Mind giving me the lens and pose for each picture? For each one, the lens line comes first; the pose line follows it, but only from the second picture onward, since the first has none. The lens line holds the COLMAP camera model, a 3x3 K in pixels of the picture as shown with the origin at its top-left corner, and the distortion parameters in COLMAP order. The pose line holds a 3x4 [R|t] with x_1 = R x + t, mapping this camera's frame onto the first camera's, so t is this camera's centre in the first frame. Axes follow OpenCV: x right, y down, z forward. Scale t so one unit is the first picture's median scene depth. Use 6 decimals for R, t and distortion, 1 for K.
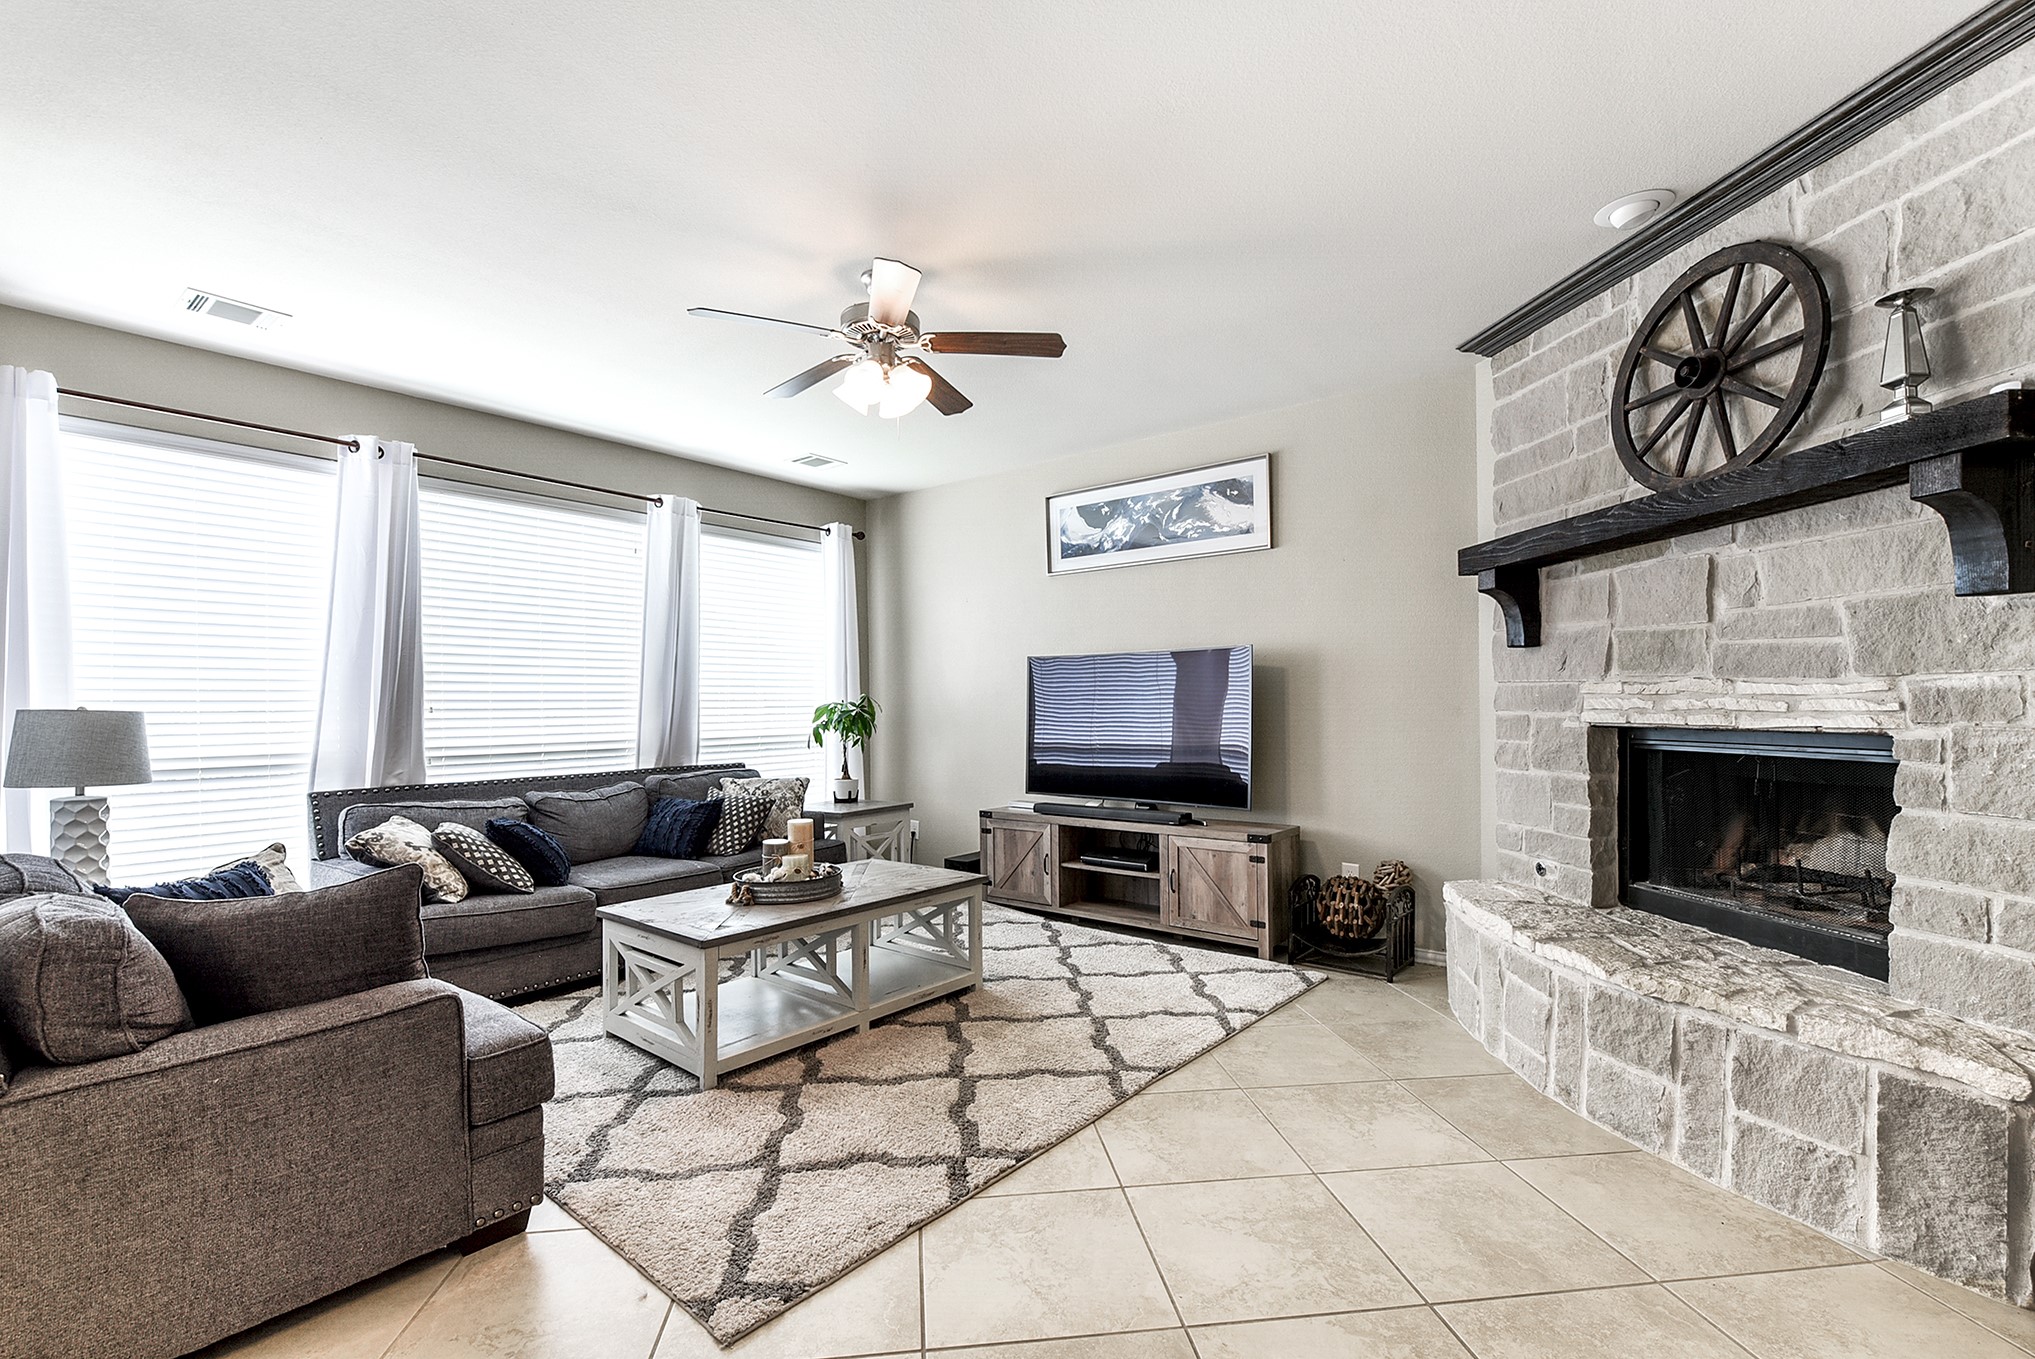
lens RADIAL K [[887.5, 0, 1010.0], [0, 887.5, 695.1], [0, 0, 1]] dist [0.003331, -0.003541]
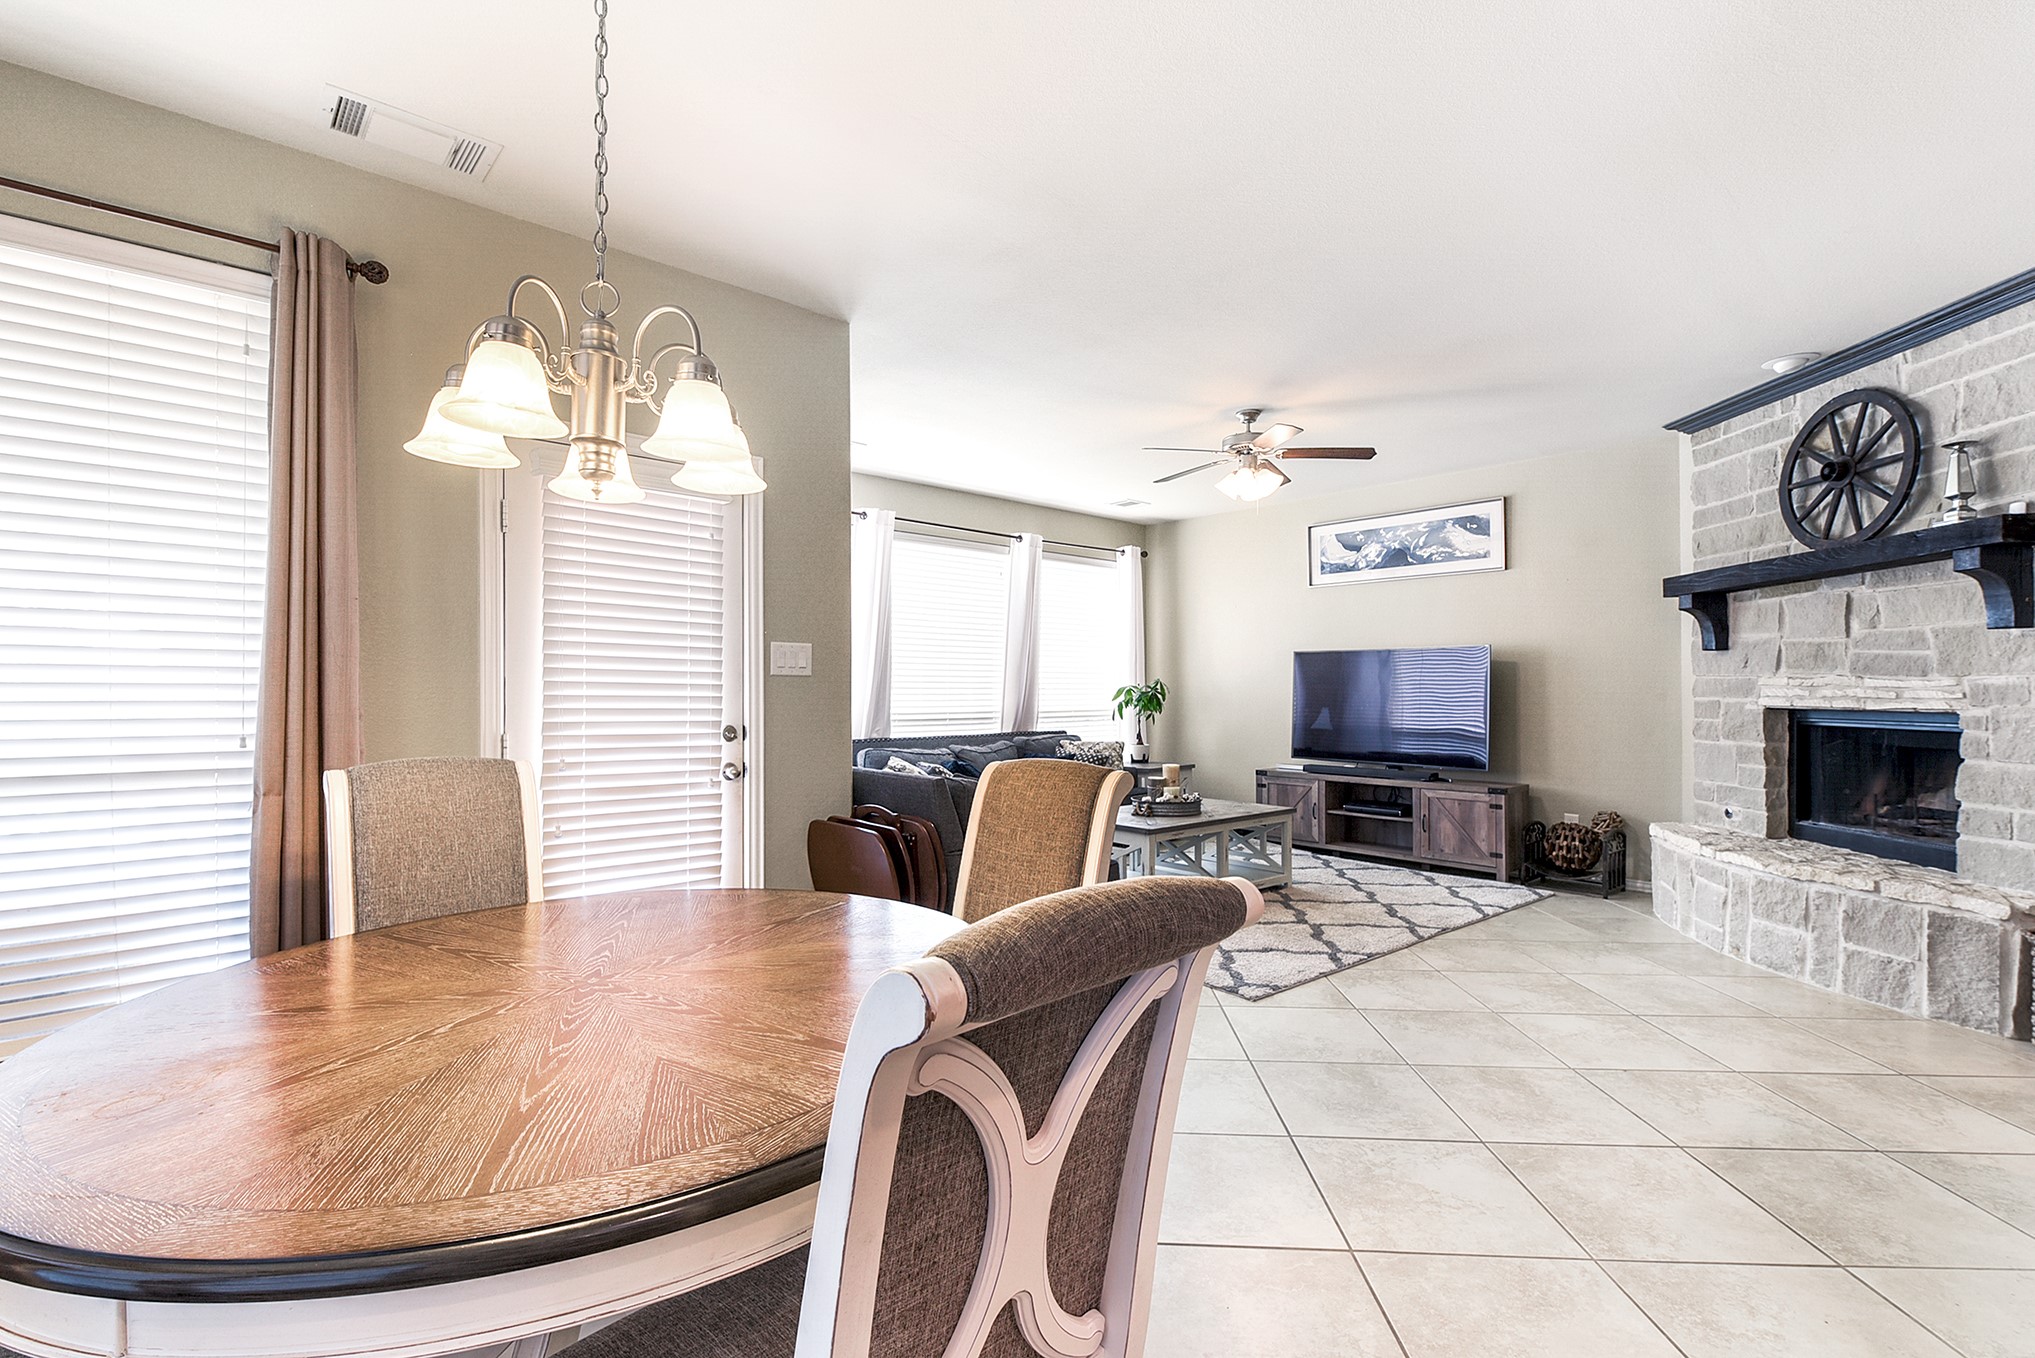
lens RADIAL K [[887.5, 0, 1018.1], [0, 887.5, 672.4], [0, 0, 1]] dist [0.003331, -0.003541]
pose [[0.985127, 0.007595, -0.171660, -0.260899], [-0.008748, 0.999944, -0.005962, -0.002802], [0.171605, 0.007375, 0.985138, -0.568252]]
